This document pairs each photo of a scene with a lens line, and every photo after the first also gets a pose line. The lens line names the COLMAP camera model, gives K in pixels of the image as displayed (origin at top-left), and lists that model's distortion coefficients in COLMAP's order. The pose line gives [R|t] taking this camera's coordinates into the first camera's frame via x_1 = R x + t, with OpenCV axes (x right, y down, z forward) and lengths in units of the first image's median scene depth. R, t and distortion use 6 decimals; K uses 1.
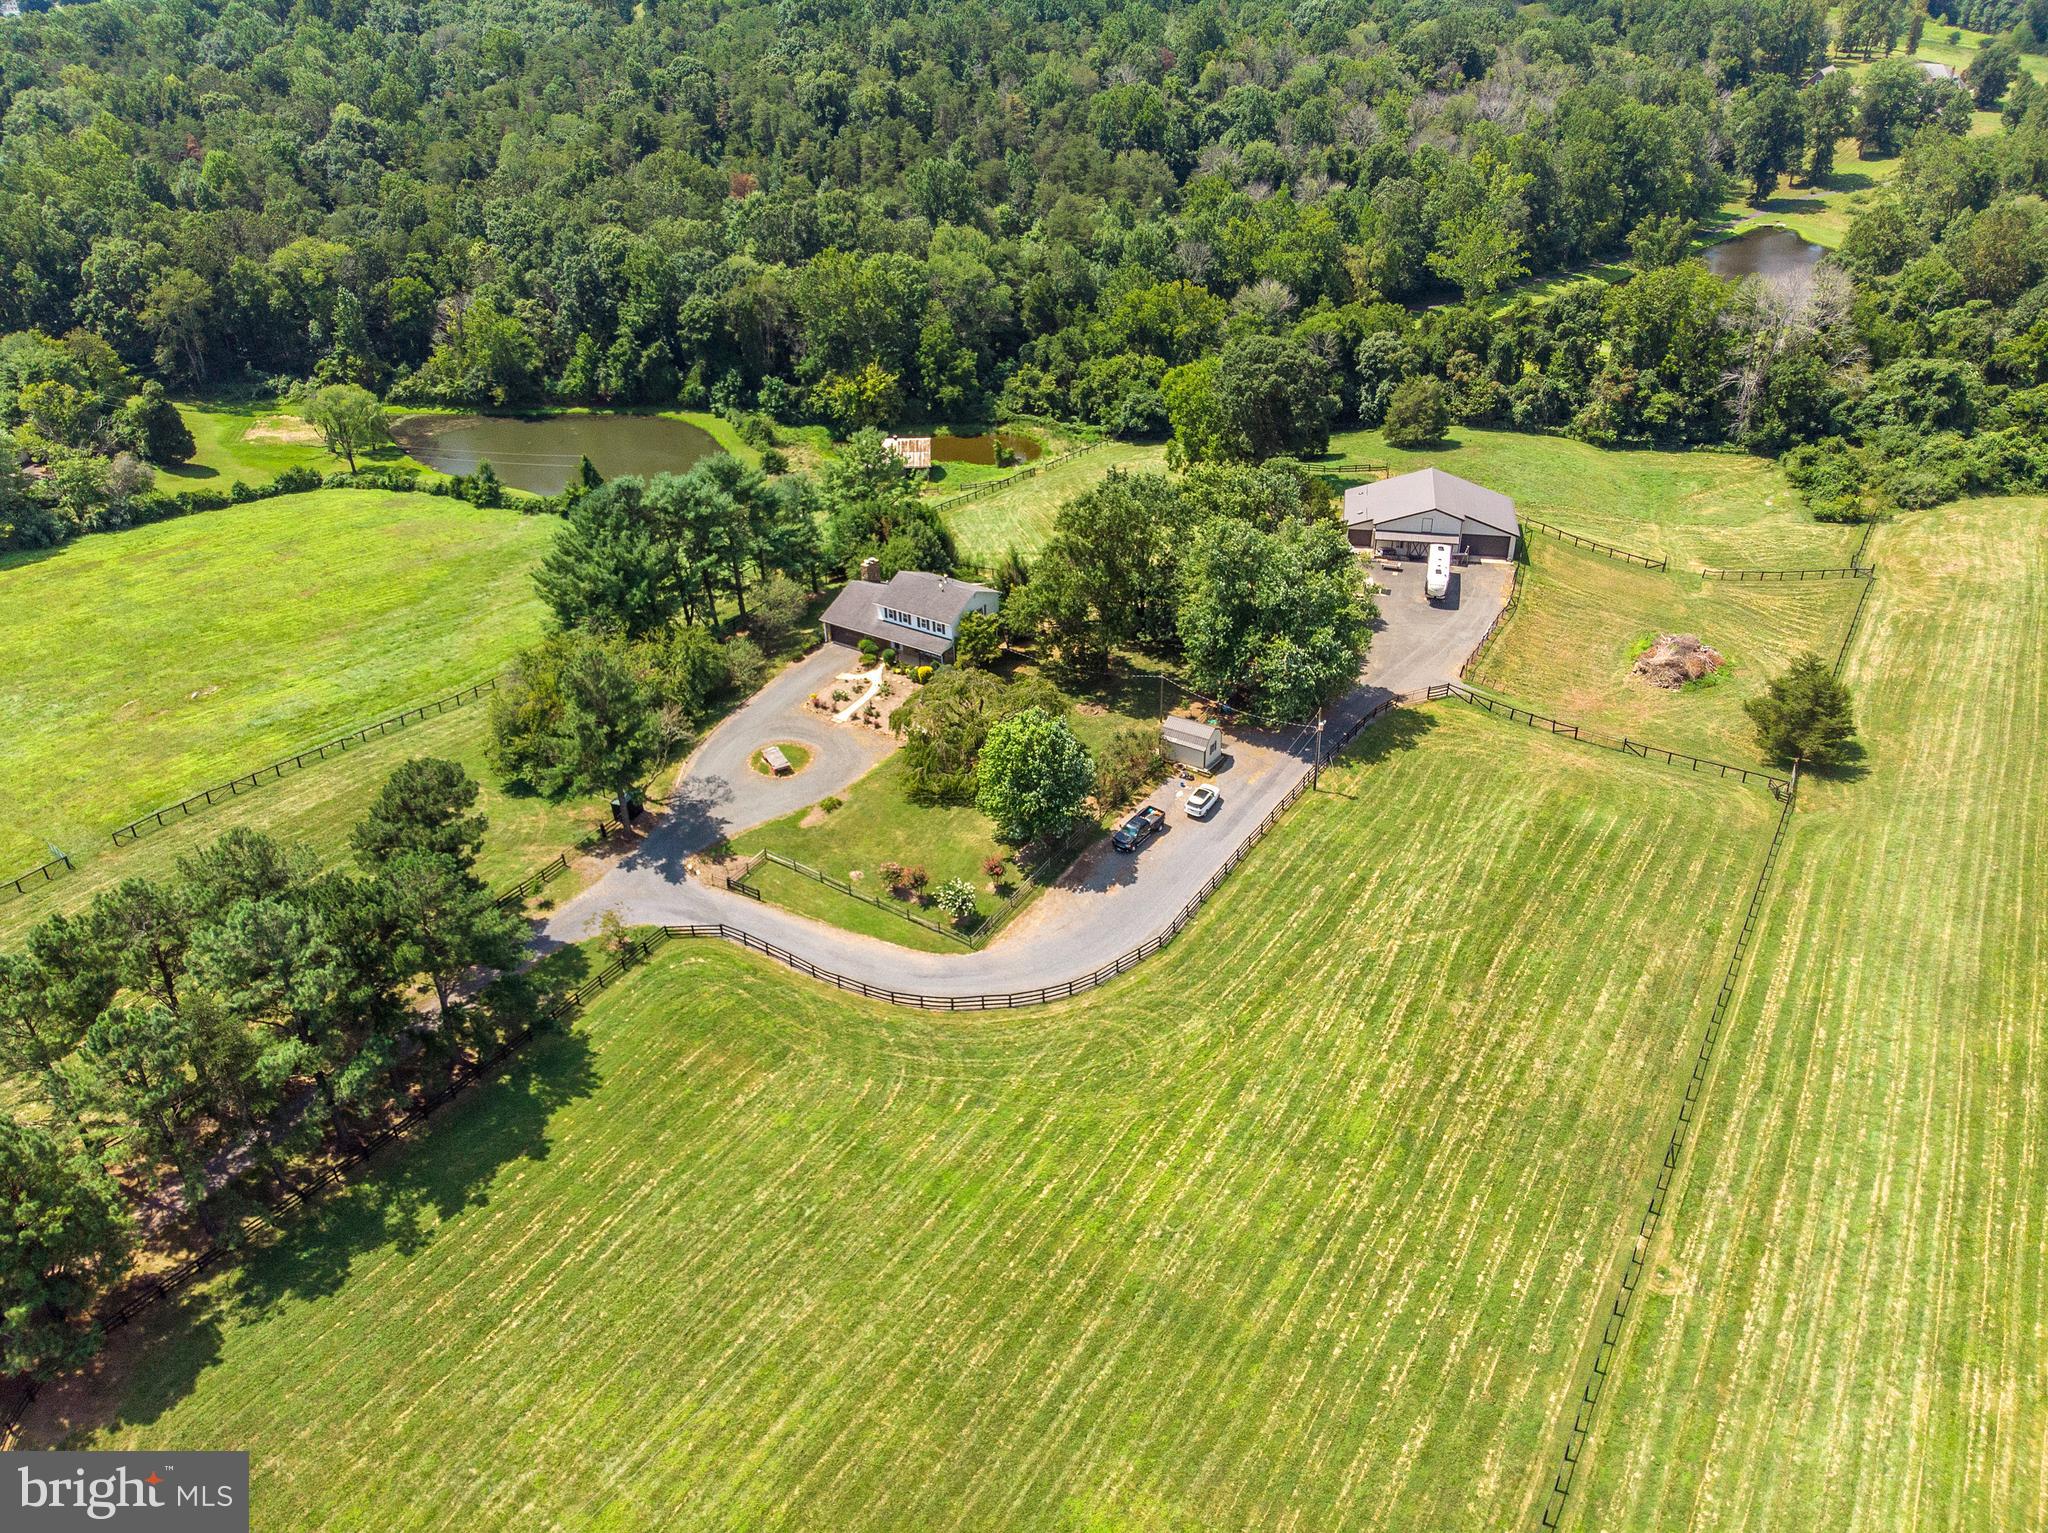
lens RADIAL K [[1525.3, 0, 1028.7], [0, 1525.3, 759.1], [0, 0, 1]] dist [-0.004222, -0.007966]
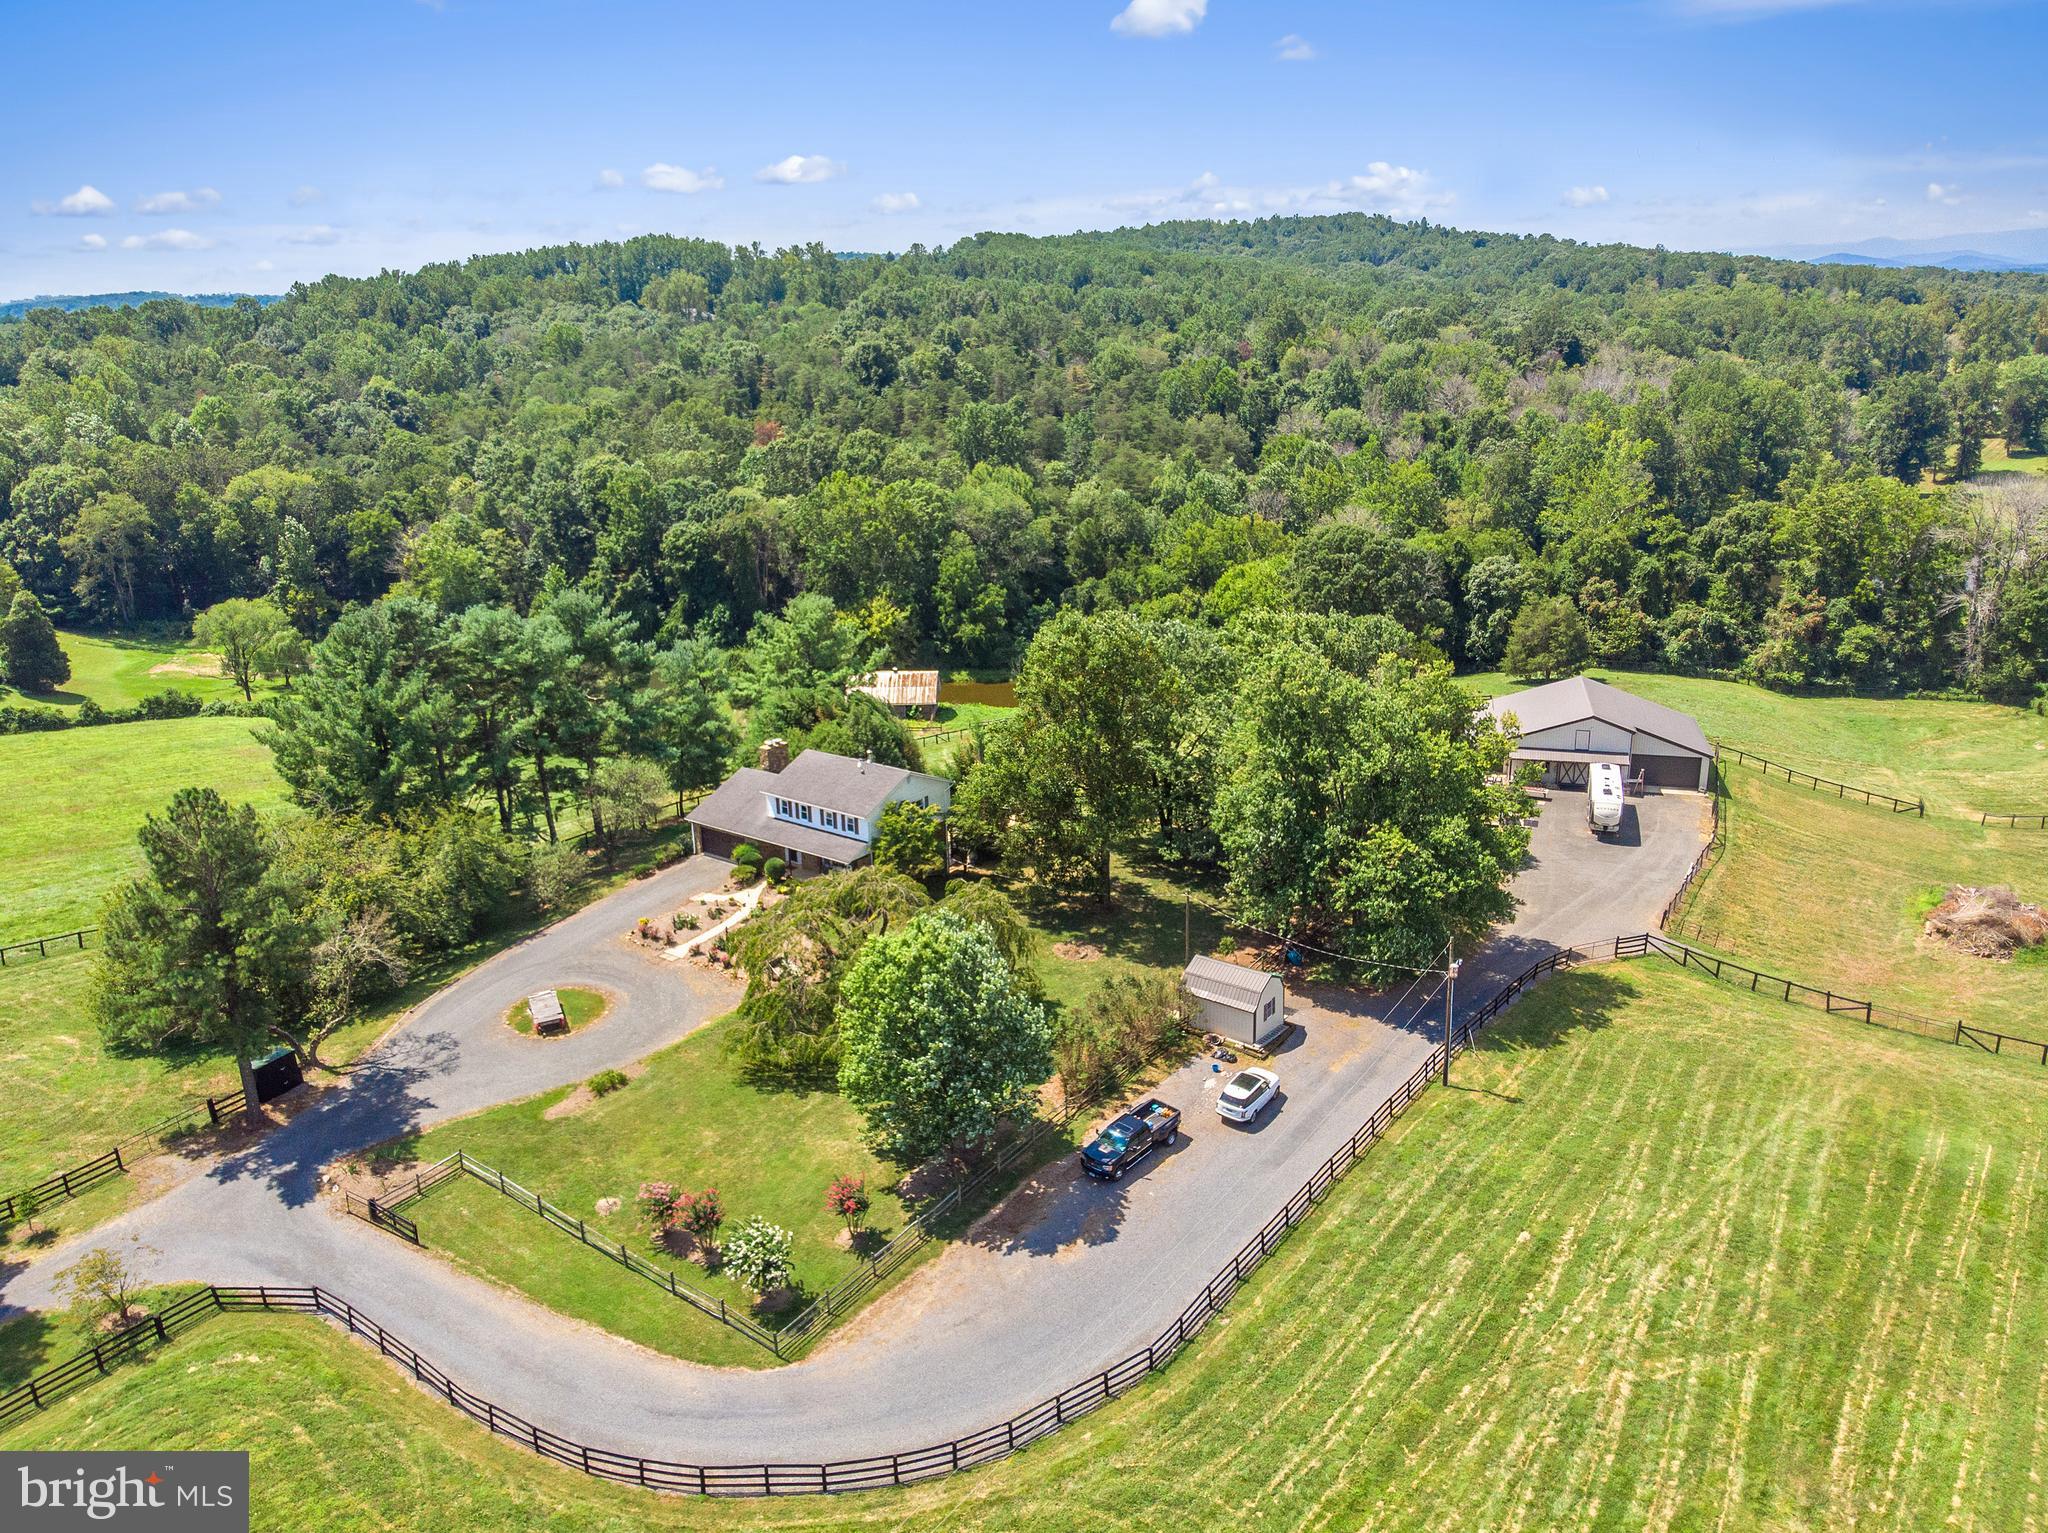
lens RADIAL K [[1526.9, 0, 1026.8], [0, 1526.9, 774.5], [0, 0, 1]] dist [-0.059036, 0.097342]
pose [[0.997756, 0.015099, -0.065227, 0.048021], [-0.029261, 0.974612, -0.221981, 0.028391], [0.060219, 0.223391, 0.972867, 0.297949]]
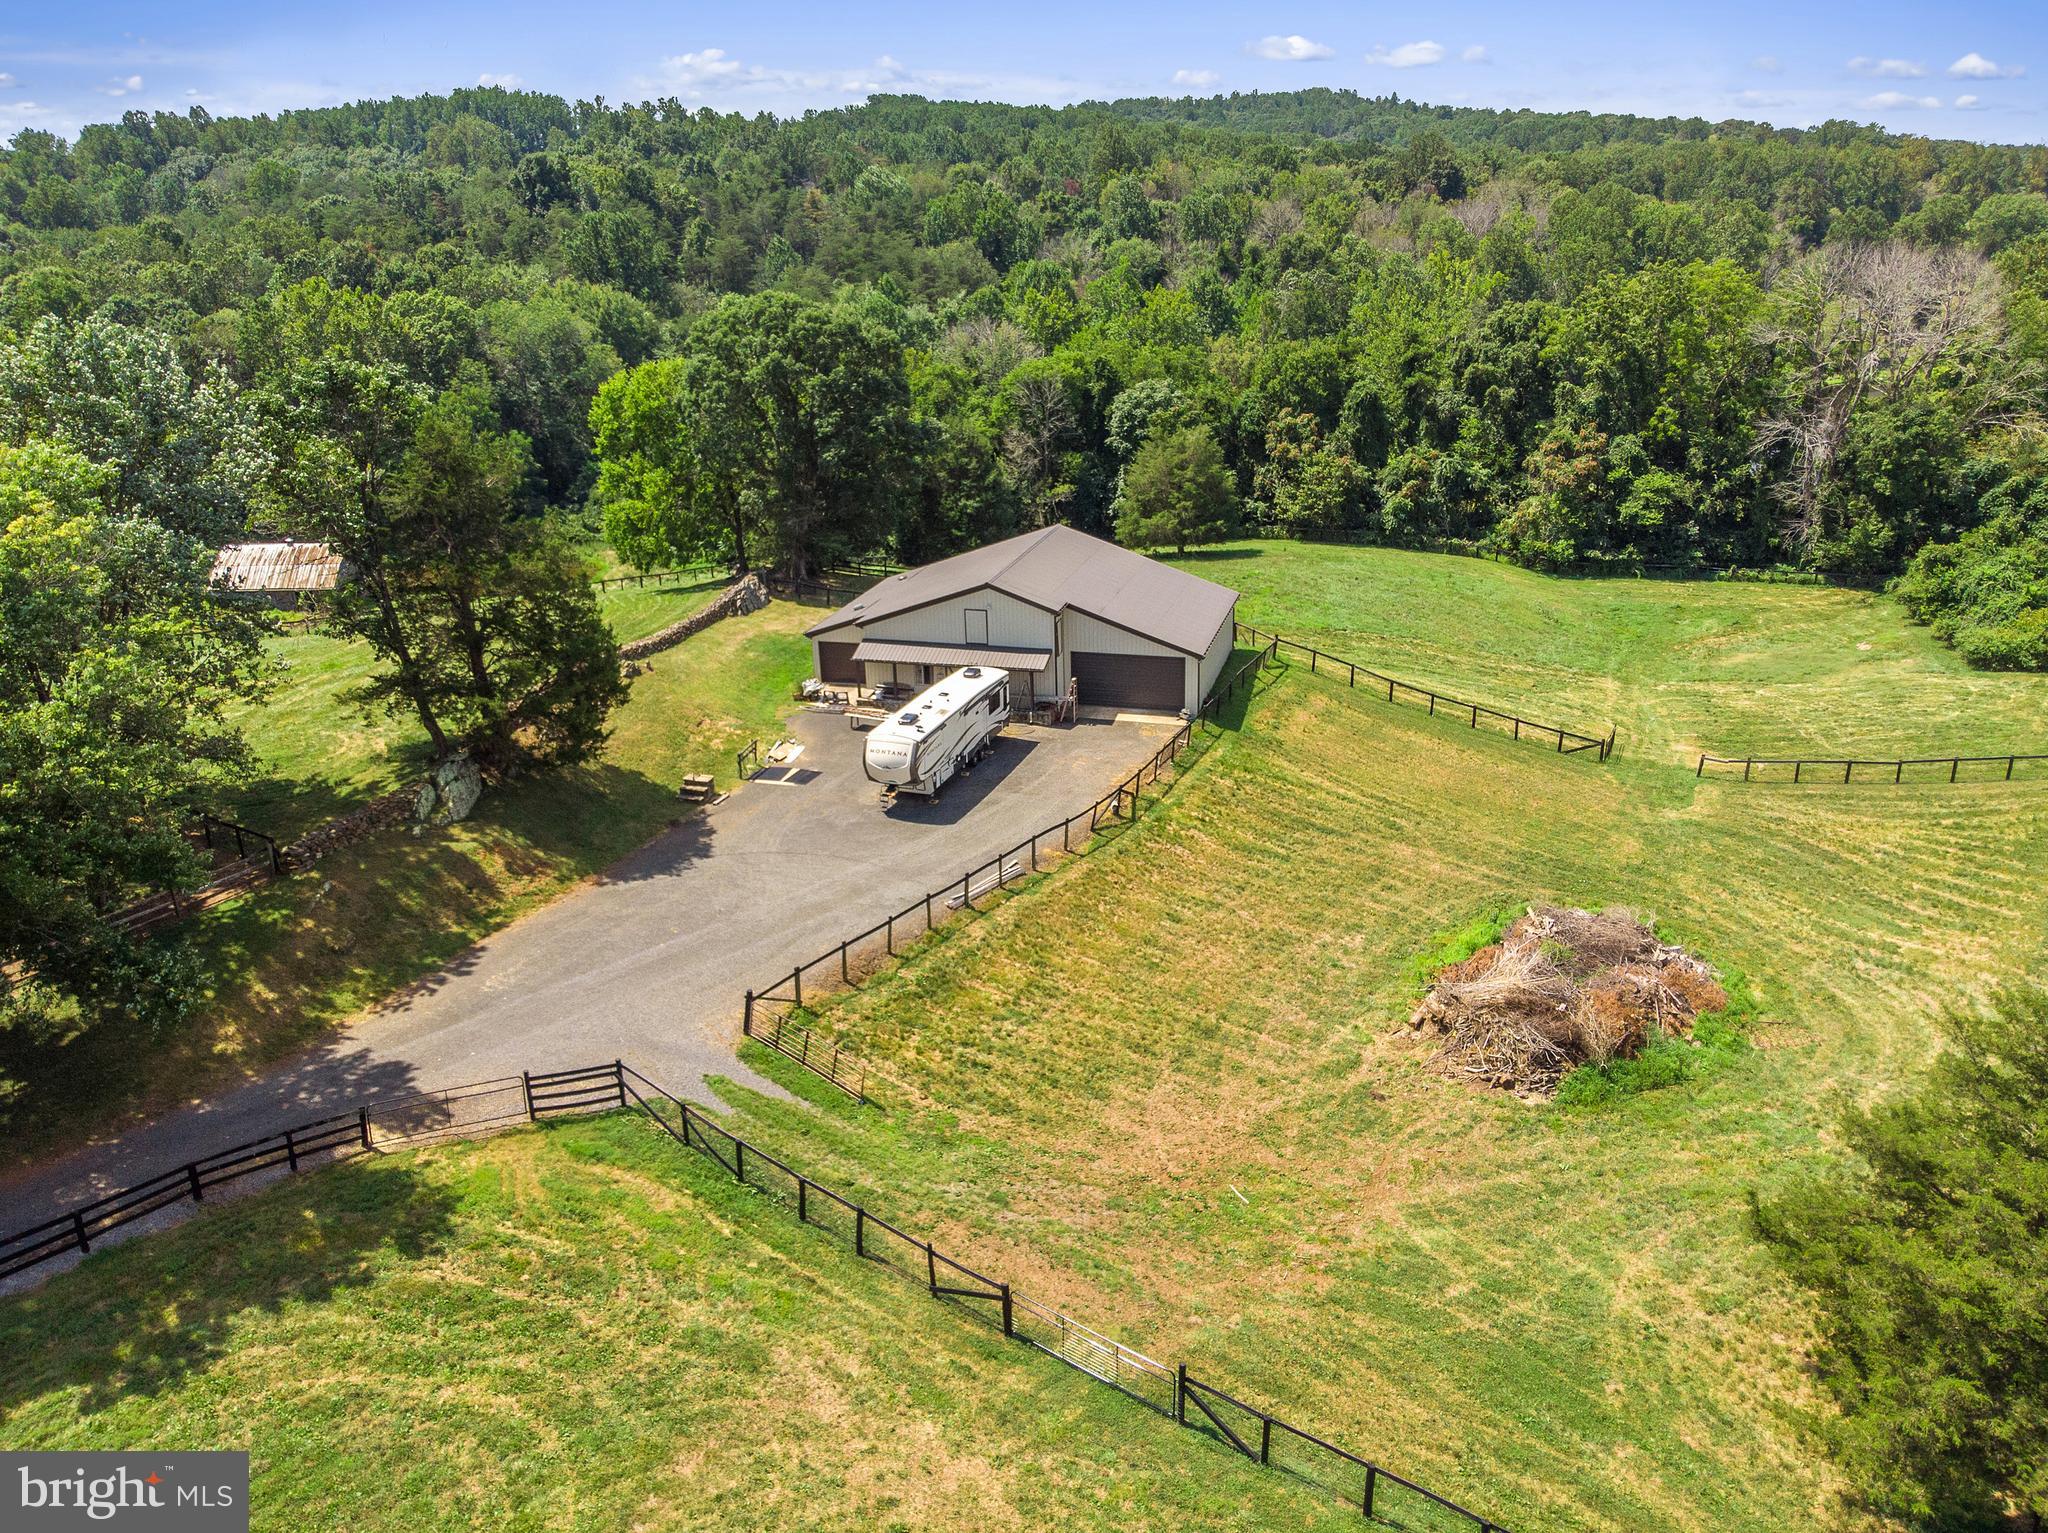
lens RADIAL K [[1525.3, 0, 1028.7], [0, 1525.3, 759.1], [0, 0, 1]] dist [-0.004222, -0.007966]
pose [[0.997302, 0.019493, -0.070779, 0.307826], [-0.031994, 0.983137, -0.180051, -0.047055], [0.066075, 0.181830, 0.981108, 0.618599]]
